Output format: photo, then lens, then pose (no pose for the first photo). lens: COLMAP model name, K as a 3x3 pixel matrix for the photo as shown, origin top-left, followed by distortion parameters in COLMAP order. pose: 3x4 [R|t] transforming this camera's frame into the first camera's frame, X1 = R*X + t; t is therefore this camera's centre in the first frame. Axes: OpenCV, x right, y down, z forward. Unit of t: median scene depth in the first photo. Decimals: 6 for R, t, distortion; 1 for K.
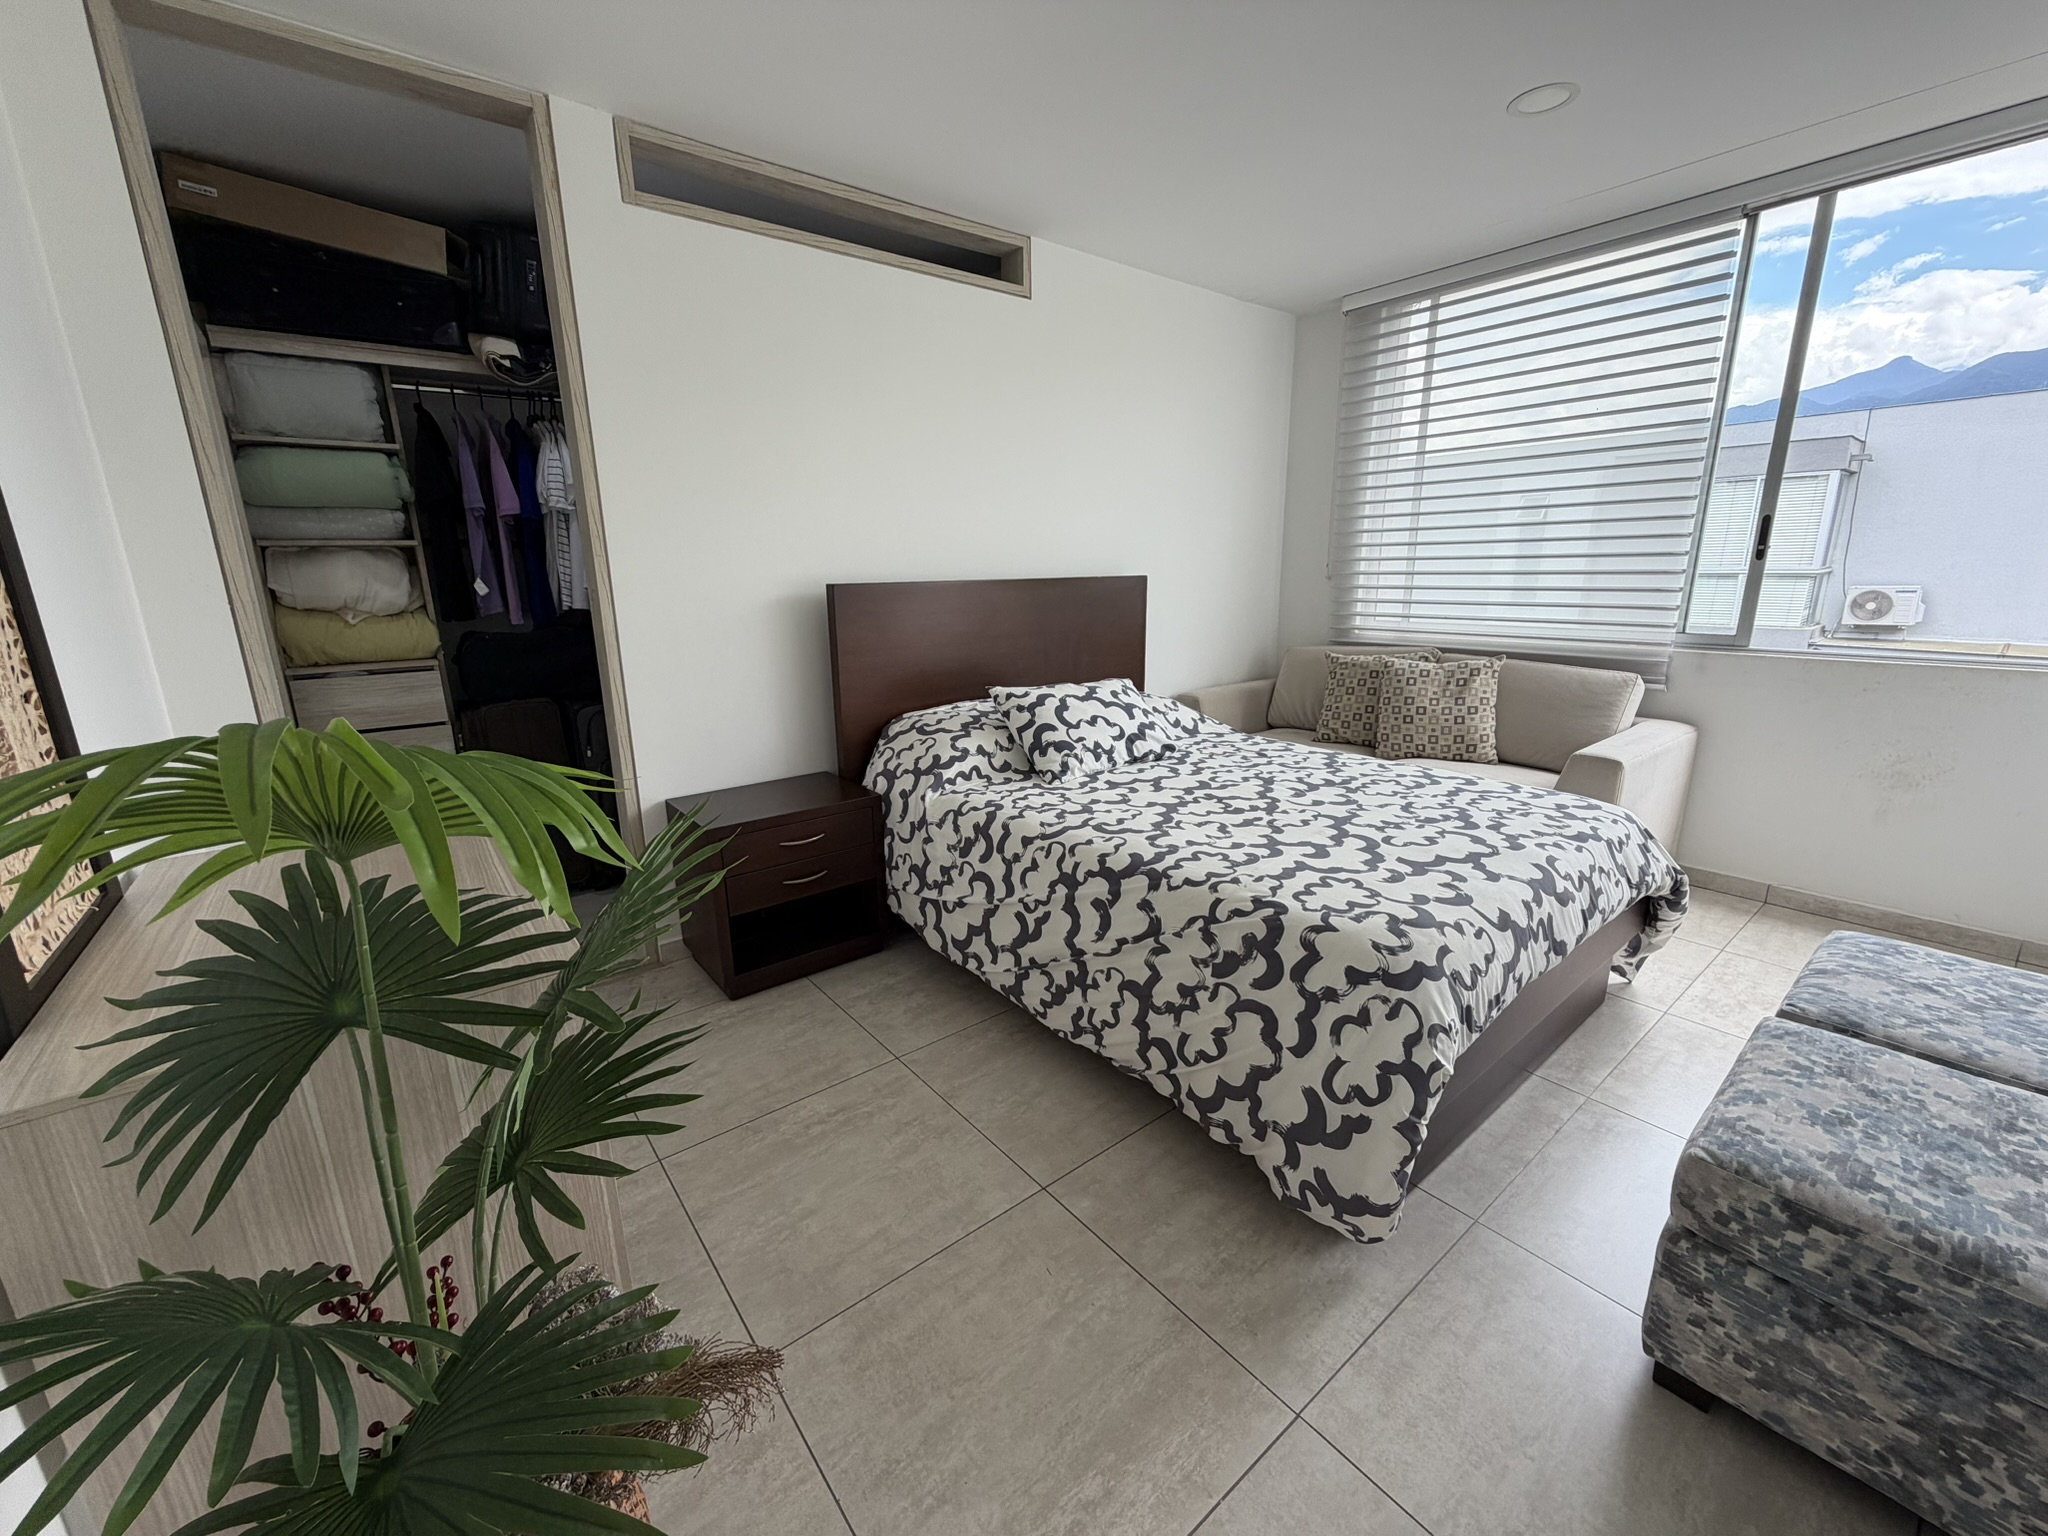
lens RADIAL K [[816.1, 0, 1023.7], [0, 816.1, 762.7], [0, 0, 1]] dist [0.000084, -0.000151]
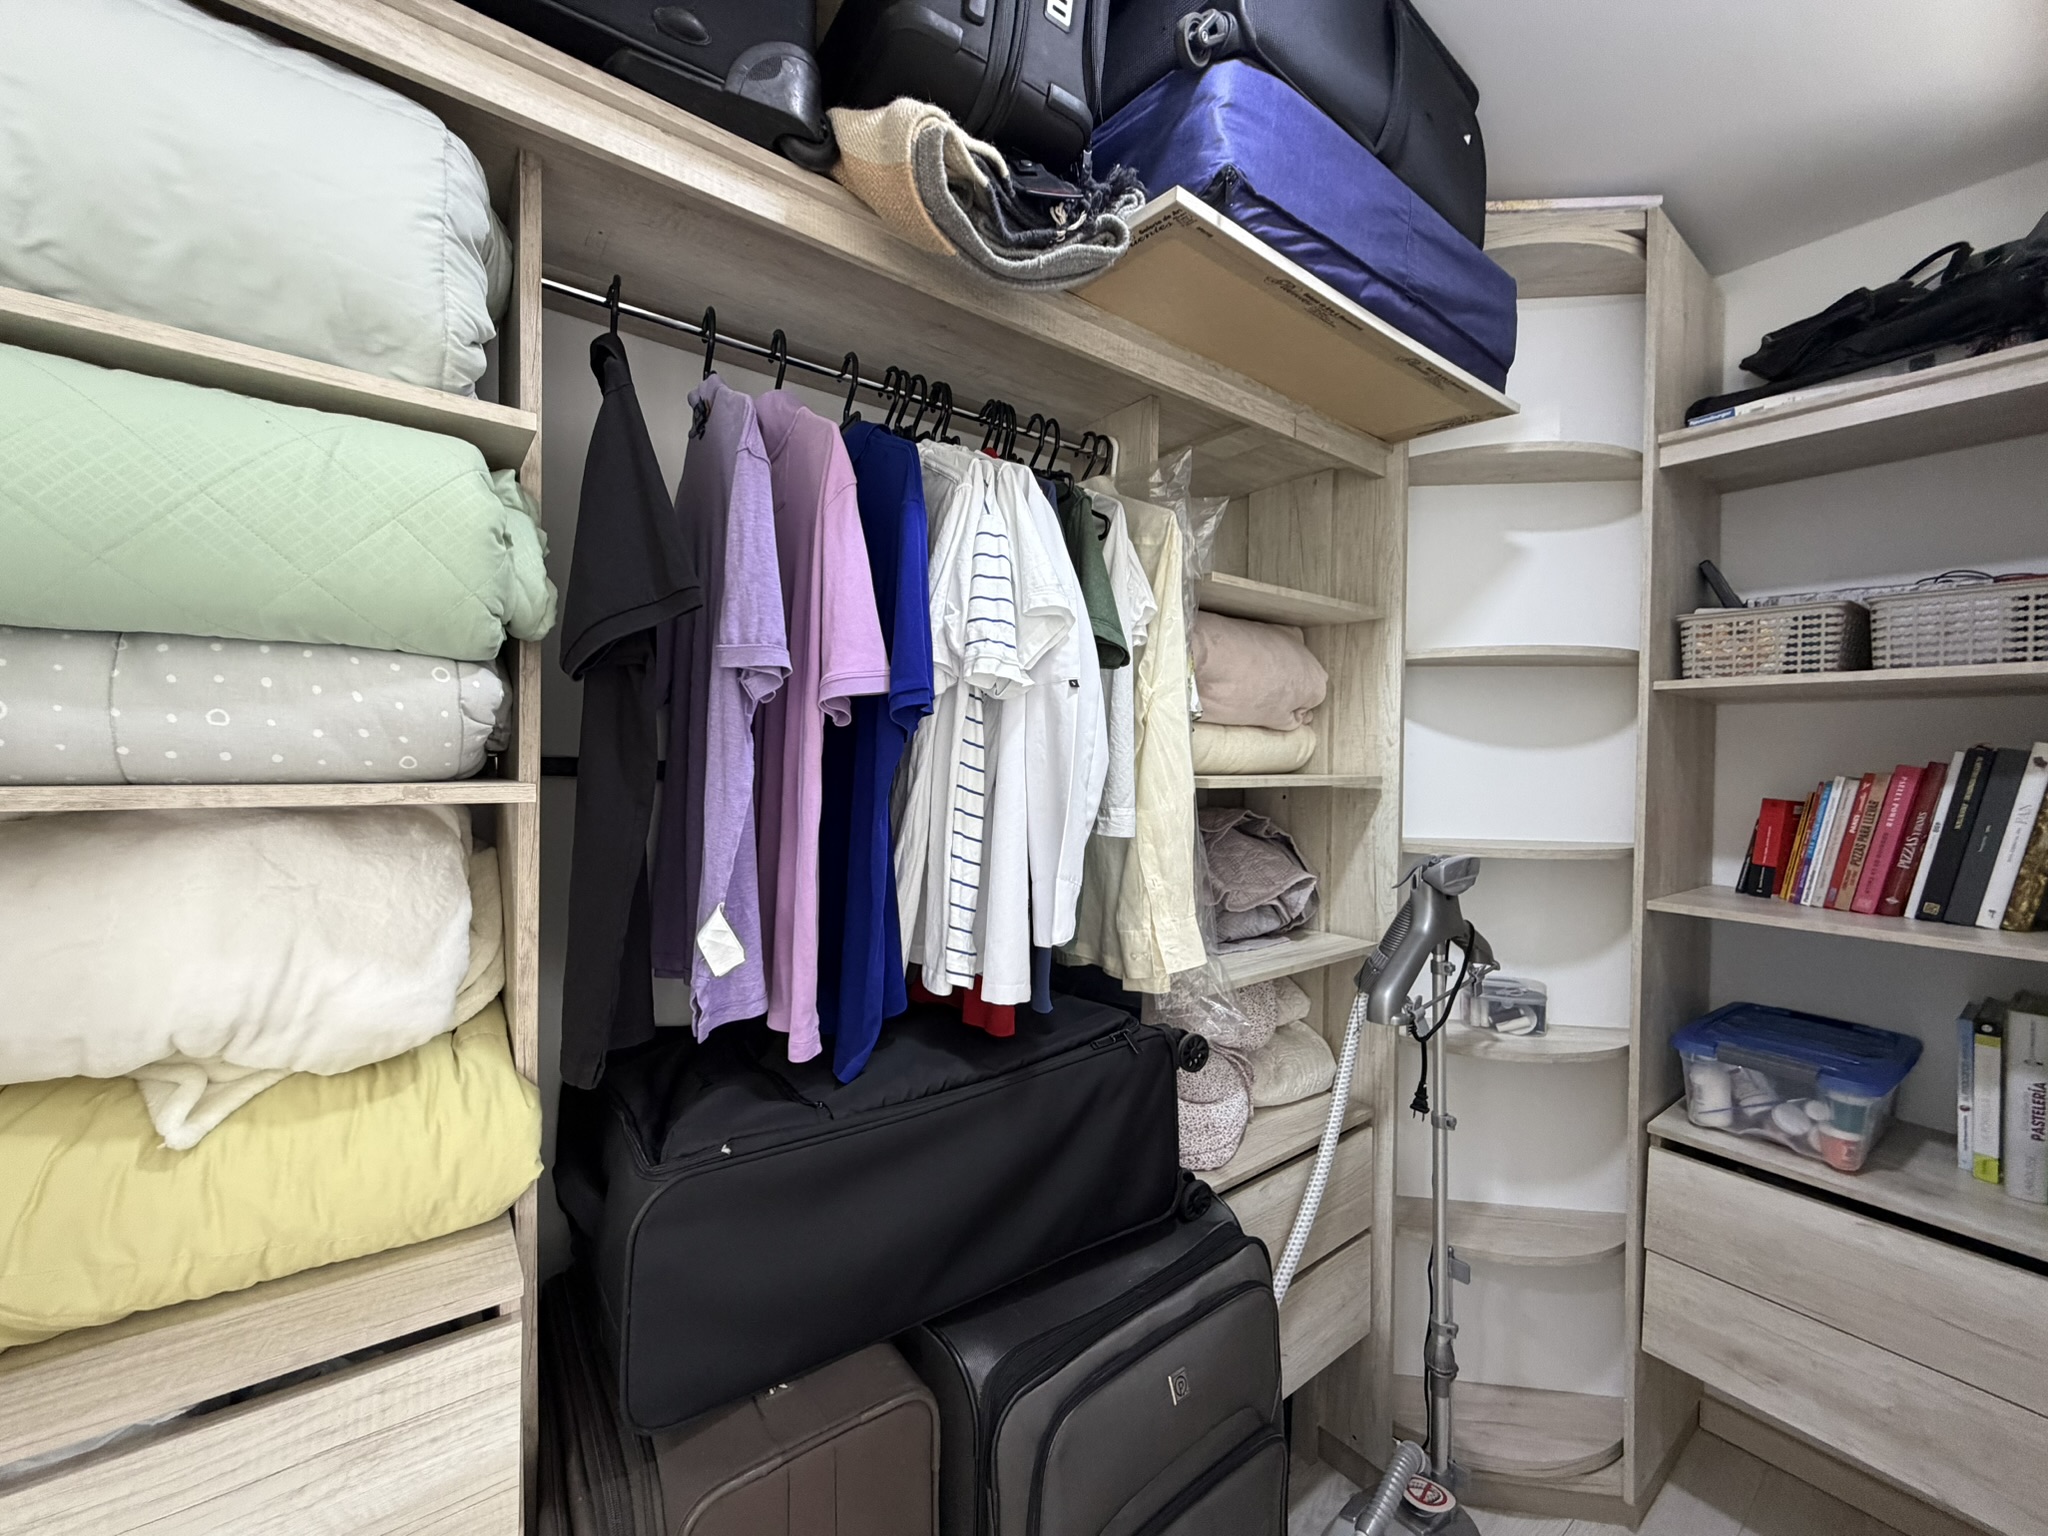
lens RADIAL K [[816.1, 0, 1018.5], [0, 816.1, 762.0], [0, 0, 1]] dist [0.000084, -0.000151]
pose [[0.998939, 0.036156, -0.028523, -0.571612], [-0.041726, 0.972694, -0.228308, -0.220854], [0.019490, 0.229256, 0.973171, 0.737017]]
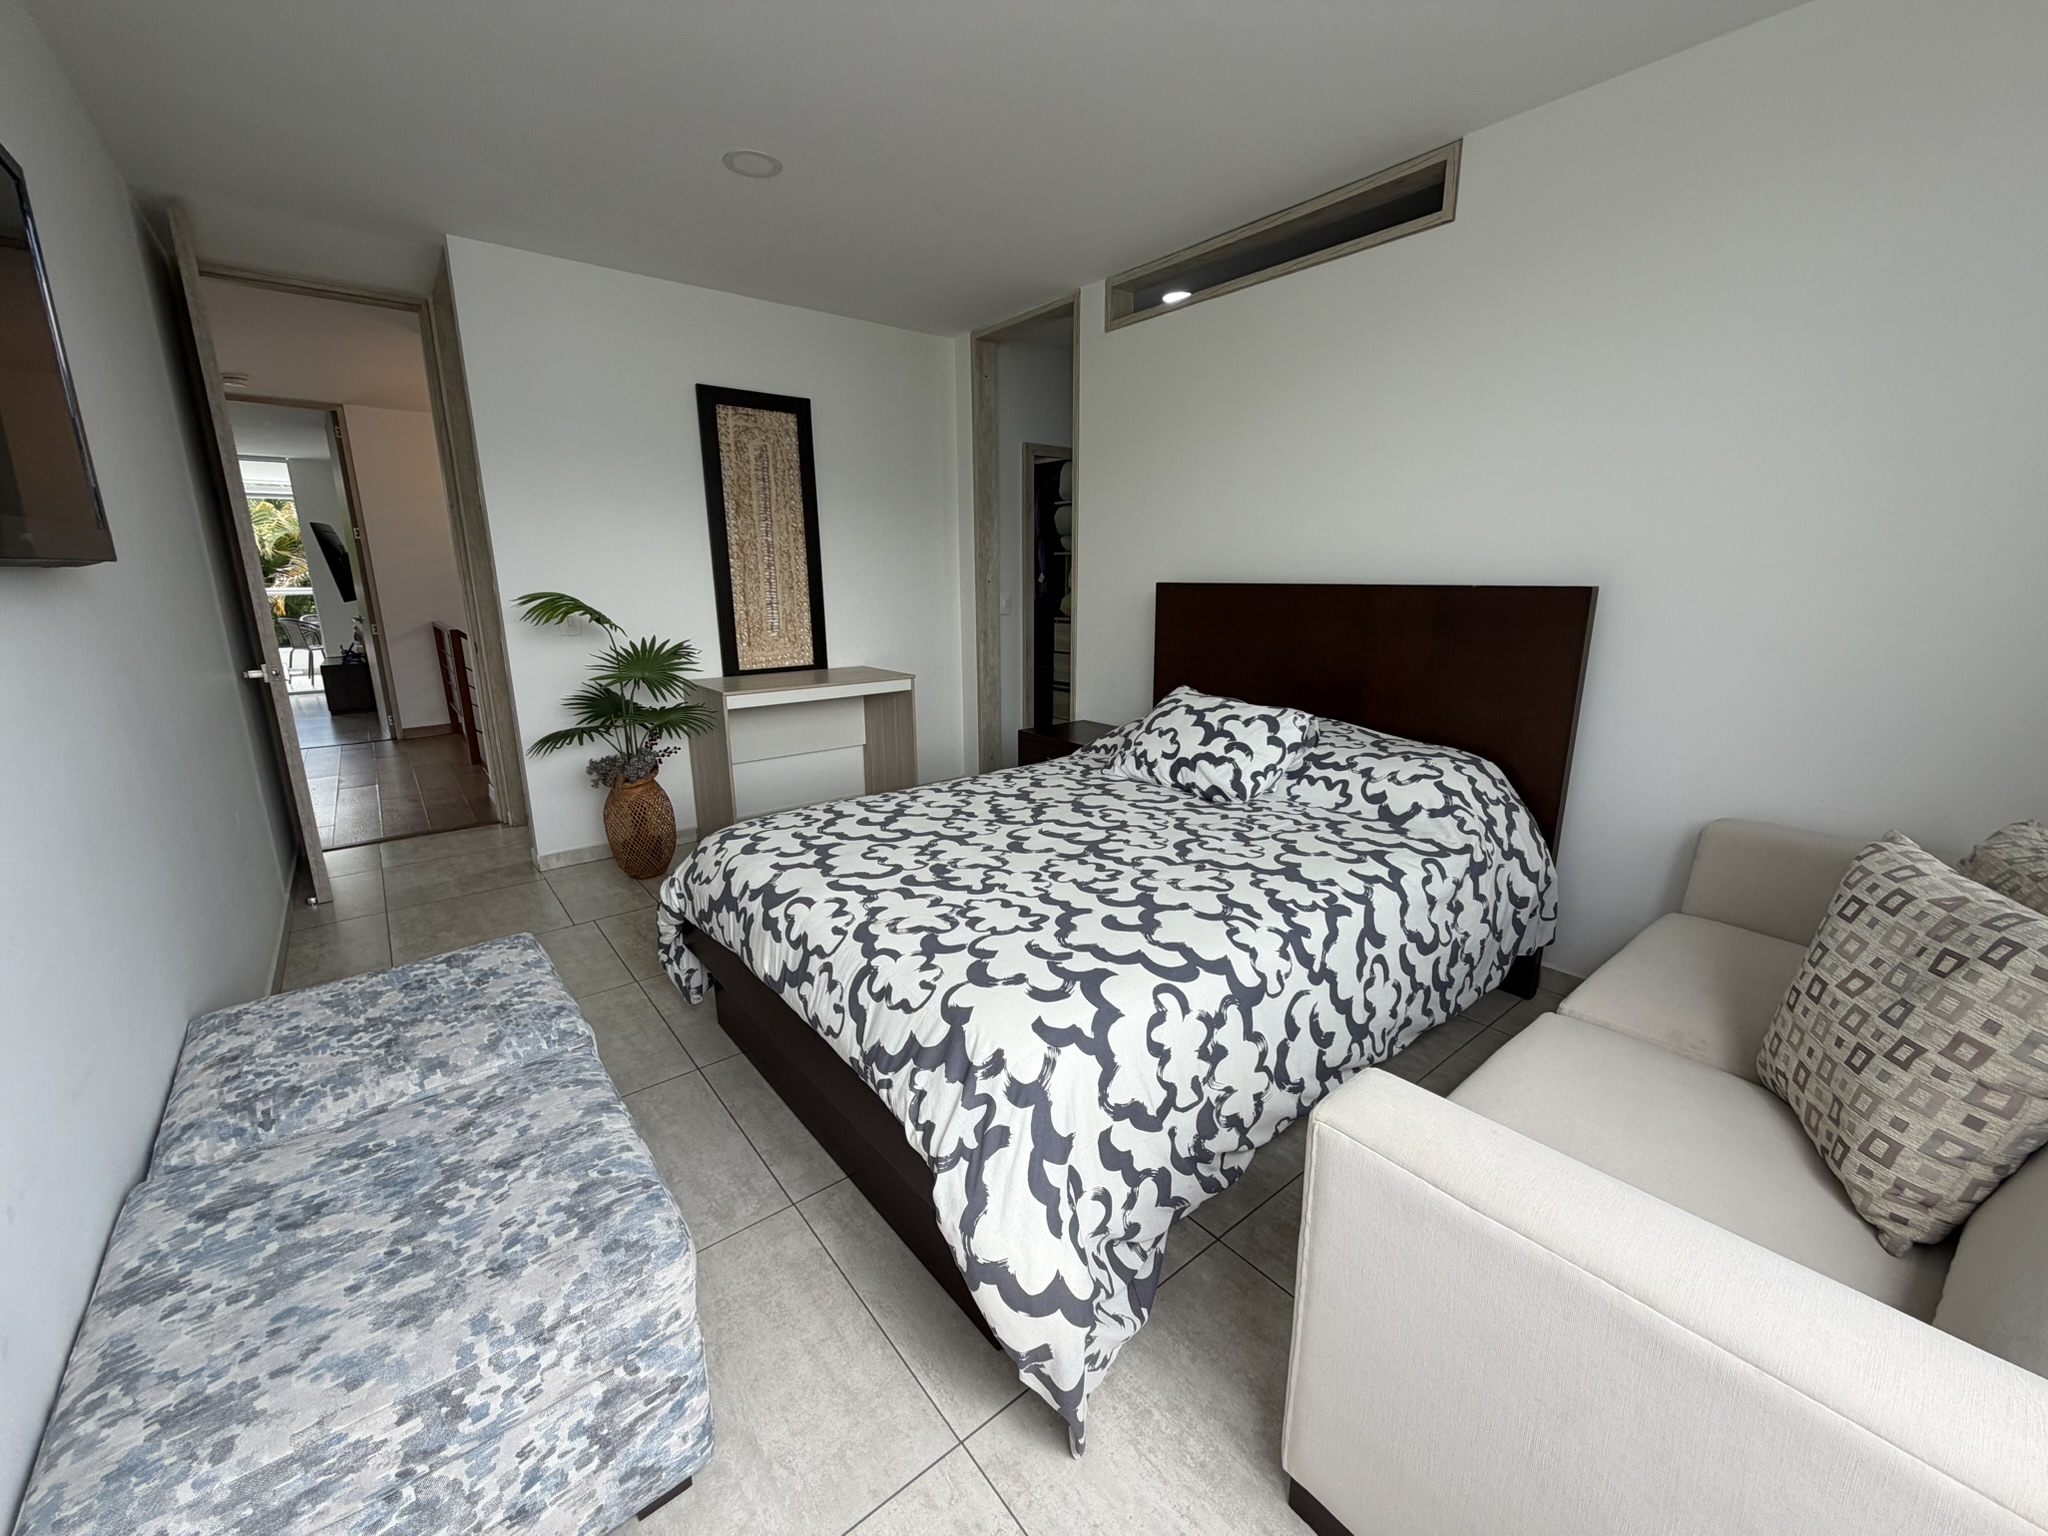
lens RADIAL K [[816.1, 0, 1021.4], [0, 816.1, 767.9], [0, 0, 1]] dist [0.000084, -0.000151]
pose [[0.005066, 0.248025, -0.968740, 1.264722], [-0.230131, 0.943040, 0.240241, -0.251028], [0.973146, 0.221721, 0.061856, 0.966865]]
